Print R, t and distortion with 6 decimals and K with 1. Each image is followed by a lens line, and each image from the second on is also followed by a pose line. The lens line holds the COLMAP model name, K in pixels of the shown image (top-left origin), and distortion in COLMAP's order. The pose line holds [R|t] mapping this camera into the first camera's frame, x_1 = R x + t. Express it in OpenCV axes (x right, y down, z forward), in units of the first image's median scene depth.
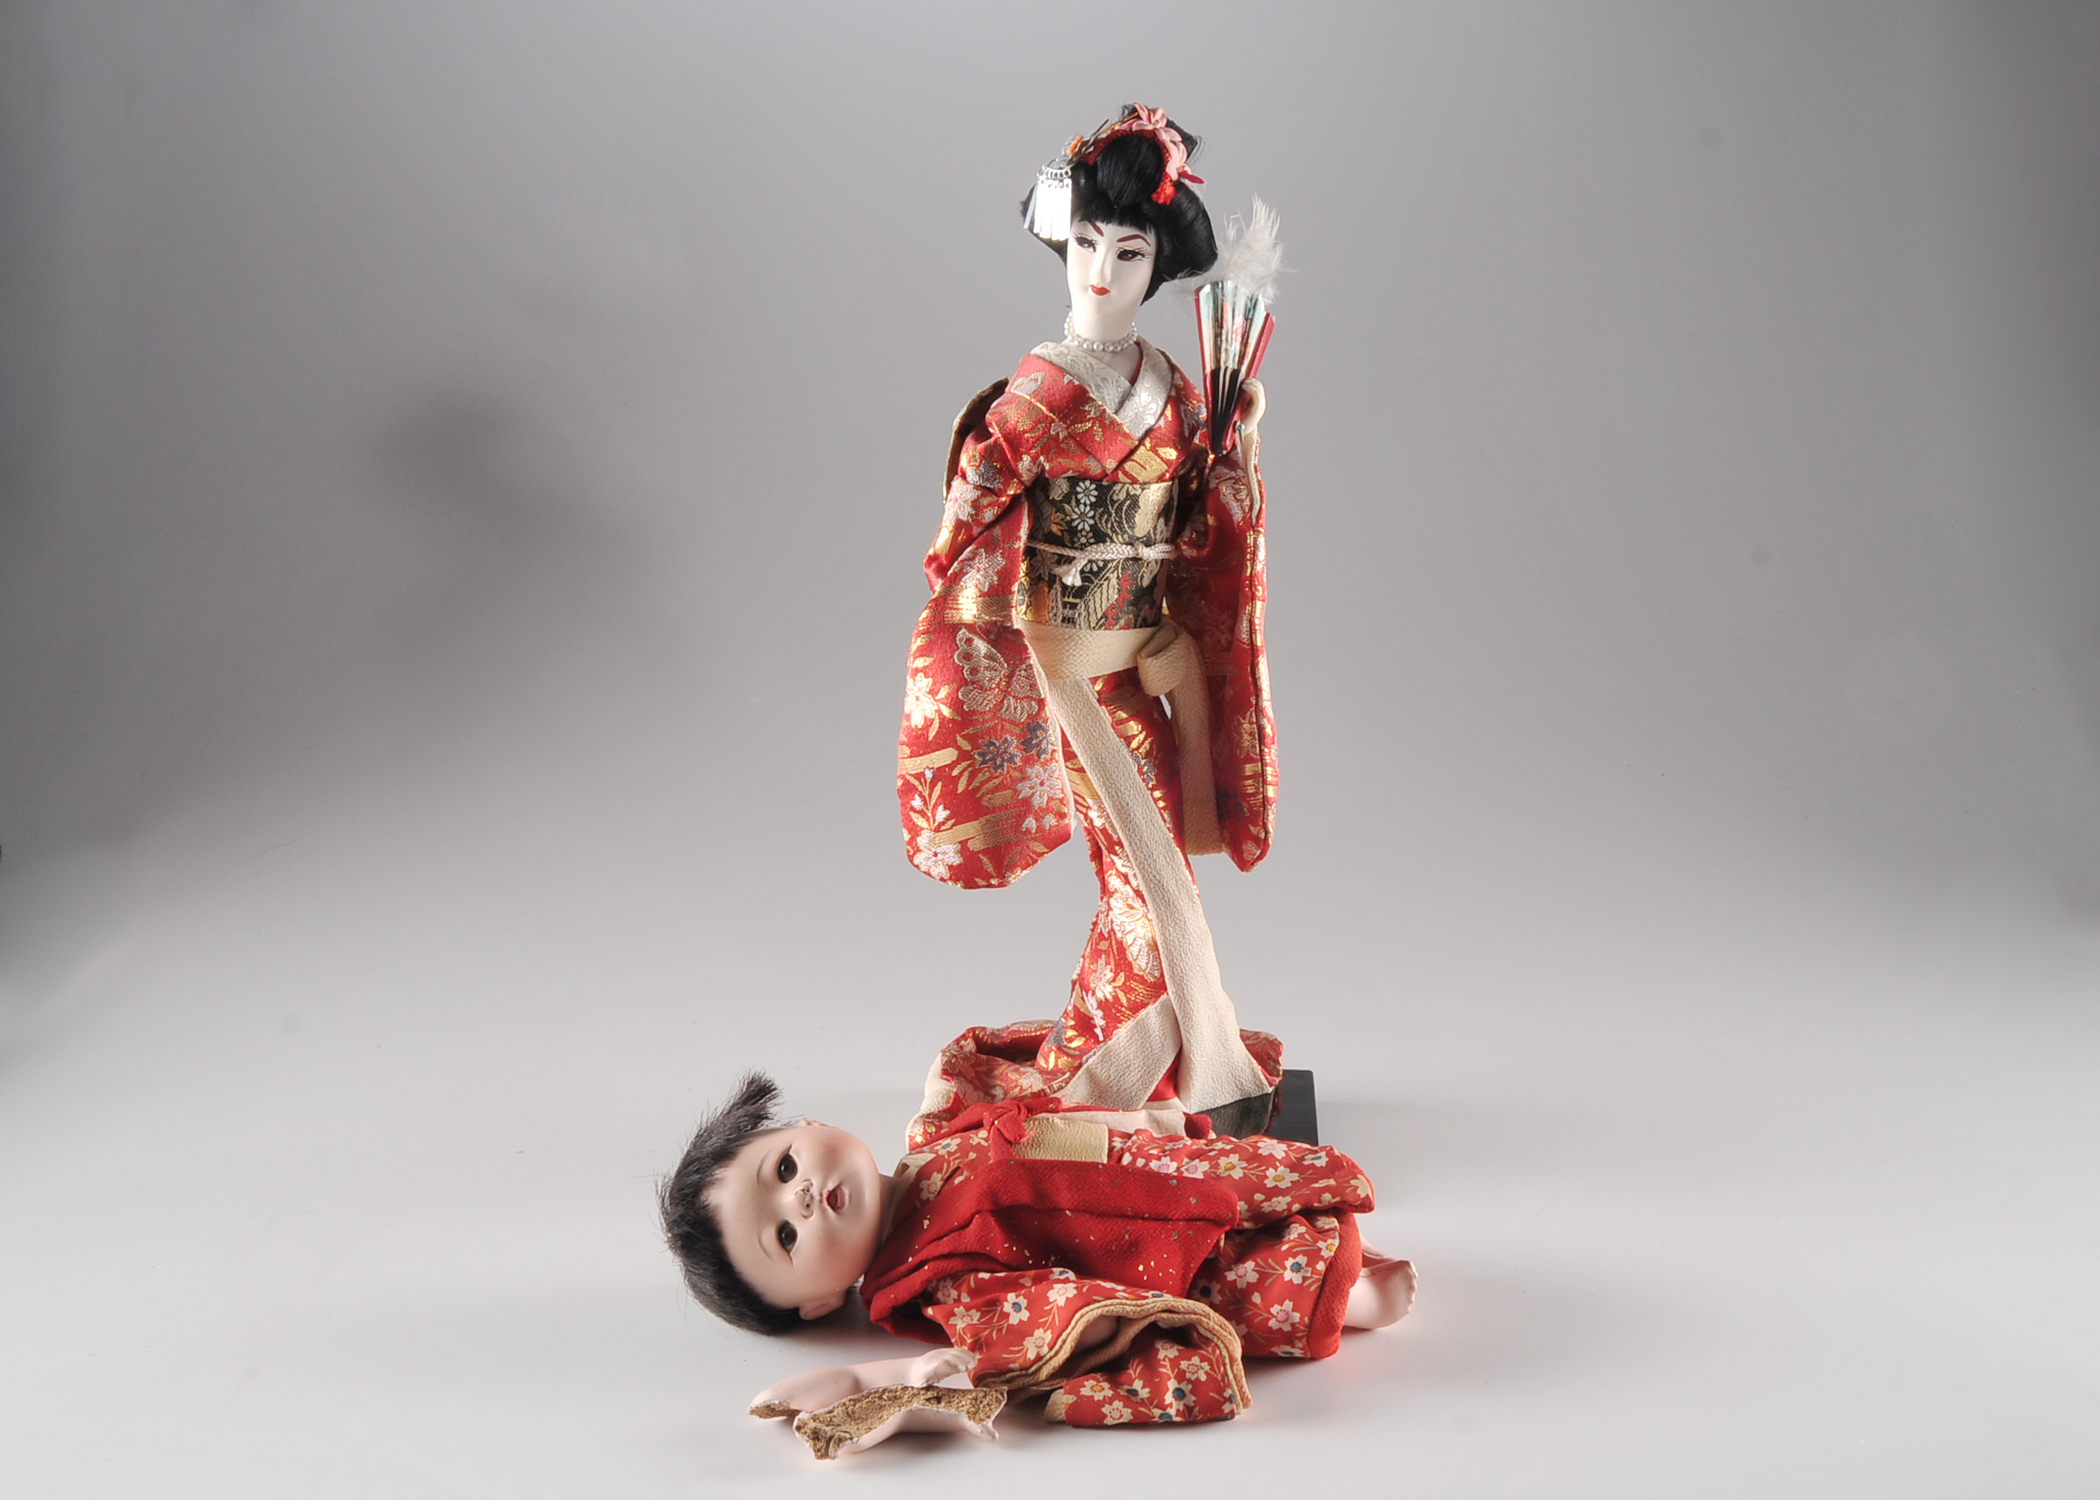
lens RADIAL K [[2336.1, 0, 1020.7], [0, 2336.1, 752.2], [0, 0, 1]] dist [-0.016043, -0.006088]
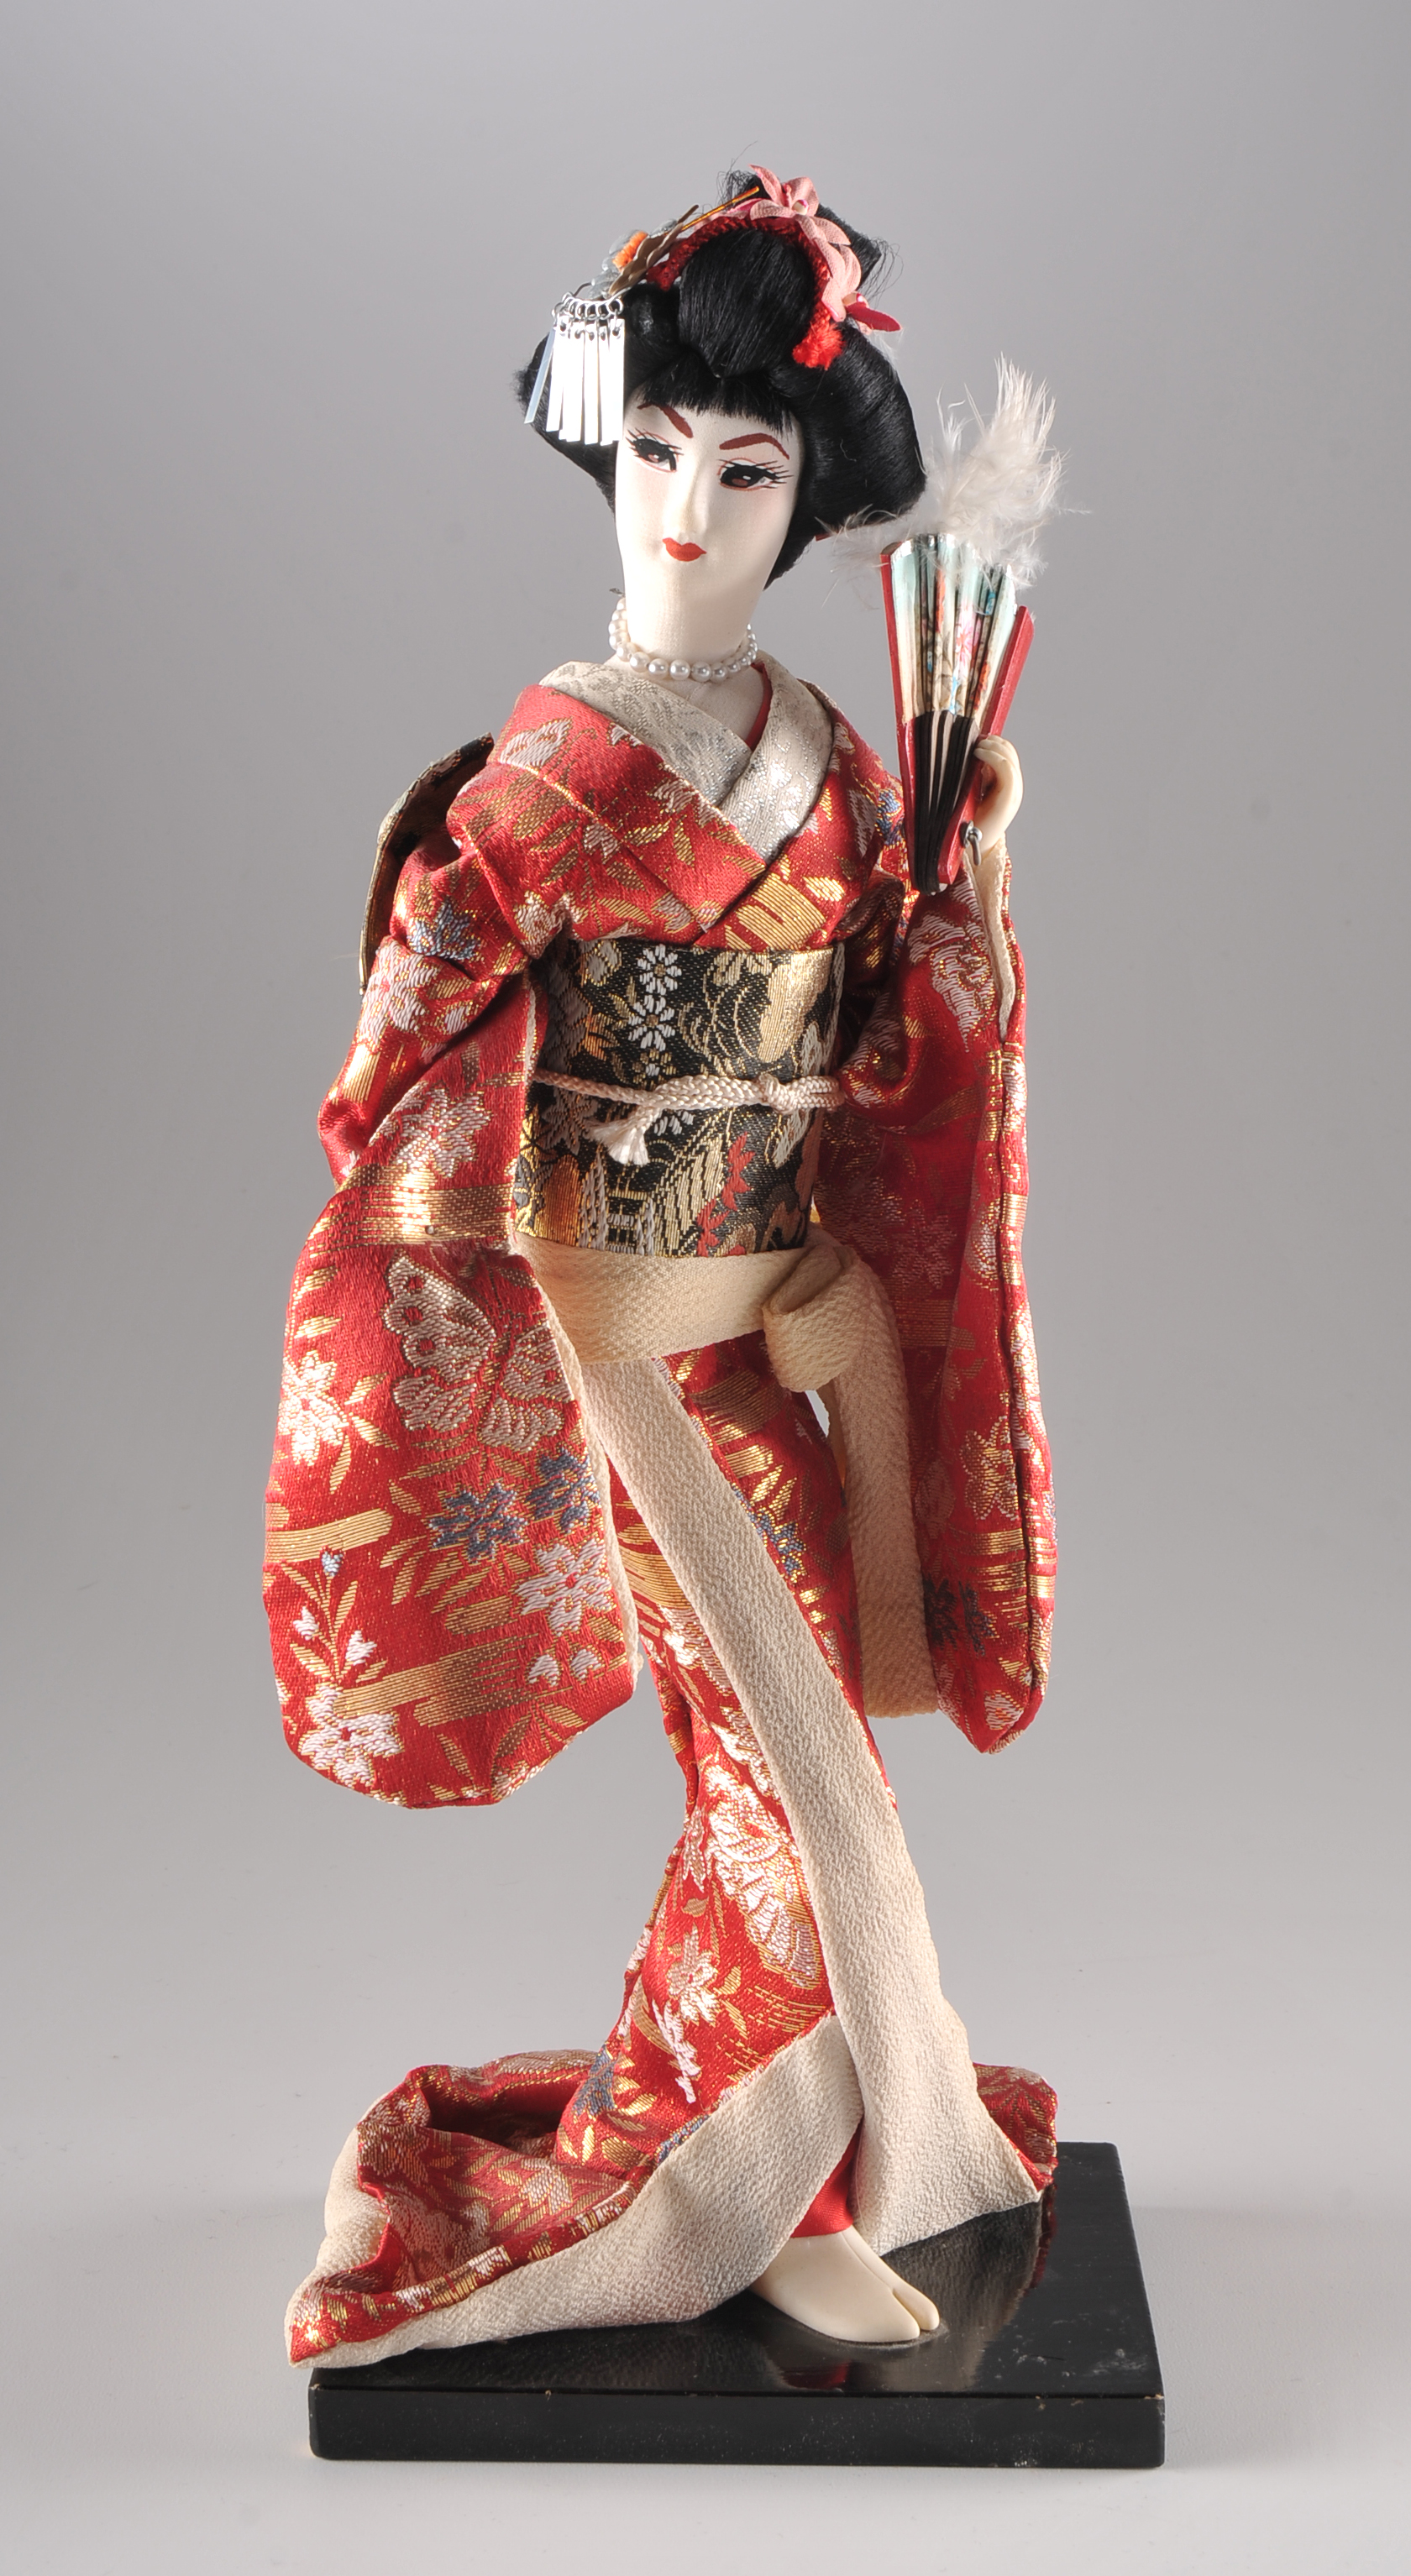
lens RADIAL K [[3699.0, 0, 706.1], [0, 3699.0, 1172.0], [0, 0, 1]] dist [-0.015520, -0.017376]
pose [[0.997929, -0.006958, 0.063944, -0.010852], [0.011487, 0.997429, -0.070735, -0.016049], [-0.063288, 0.071323, 0.995443, 0.245273]]
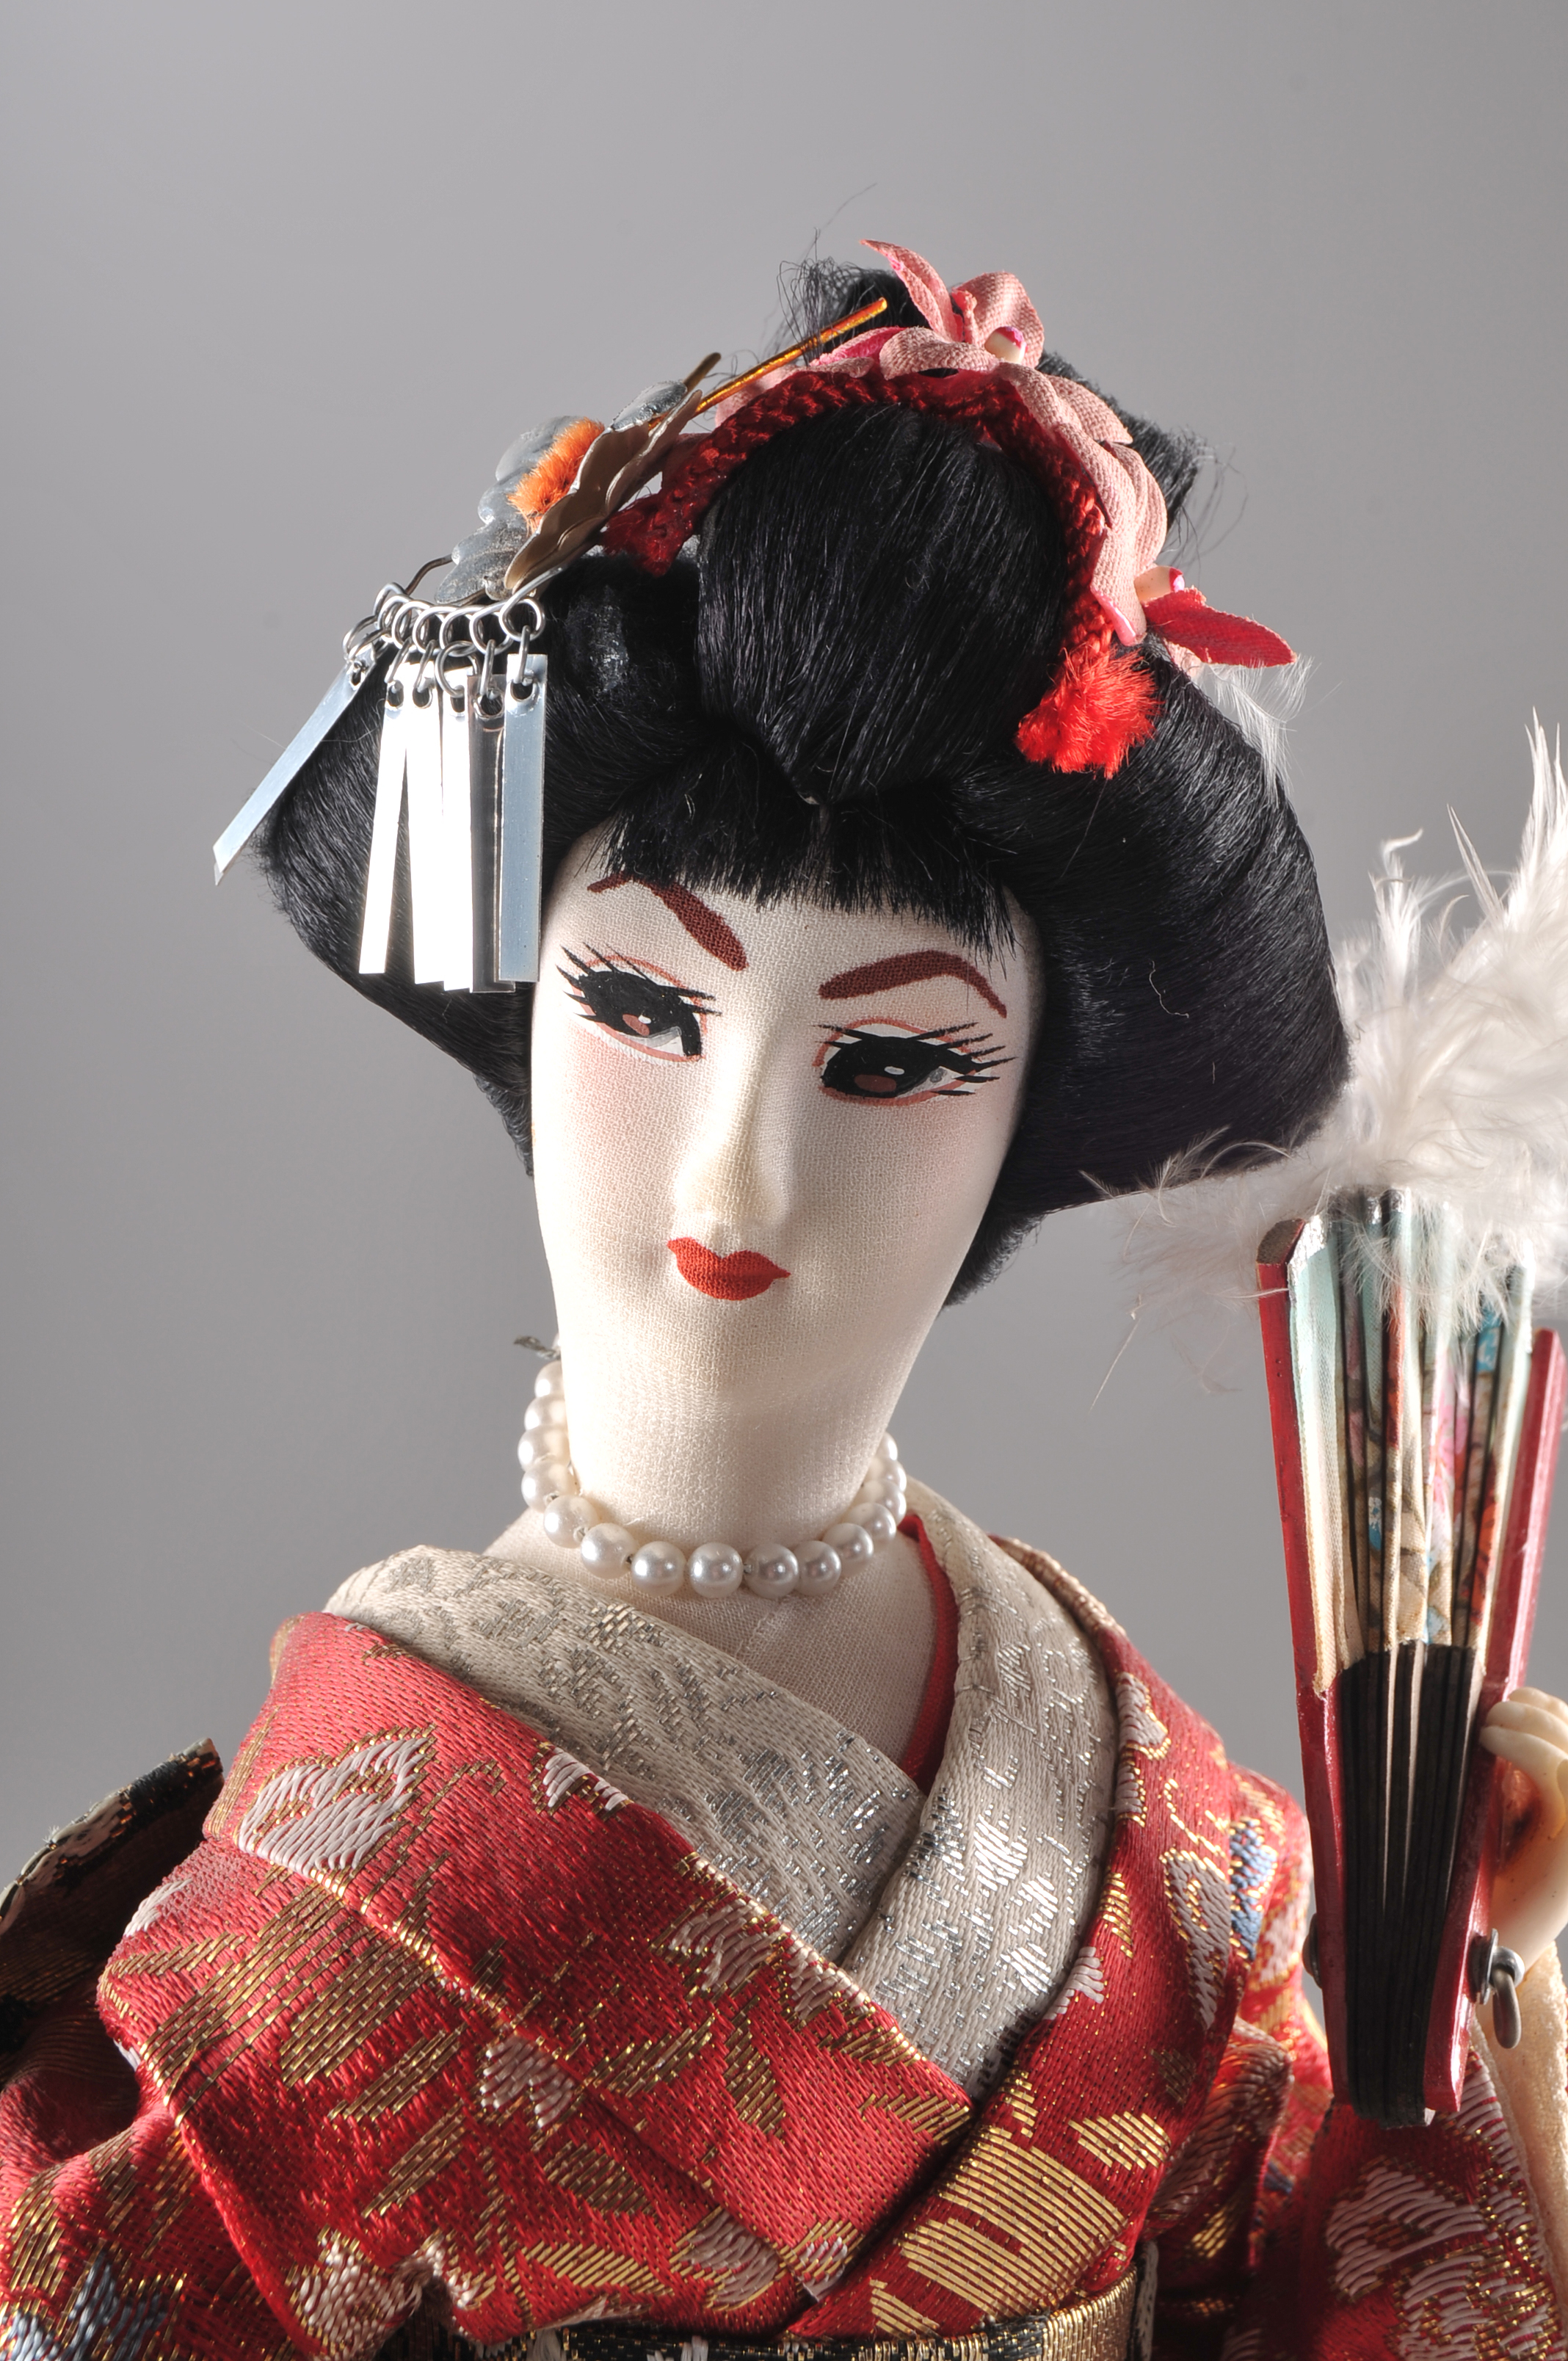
lens RADIAL K [[4614.8, 0, 784.0], [0, 4614.8, 1180.5], [0, 0, 1]] dist [0.012564, 0.029738]
pose [[0.991876, -0.032286, 0.123047, -0.004373], [0.053779, 0.982994, -0.175585, -0.139275], [-0.115285, 0.180776, 0.976744, 0.640980]]
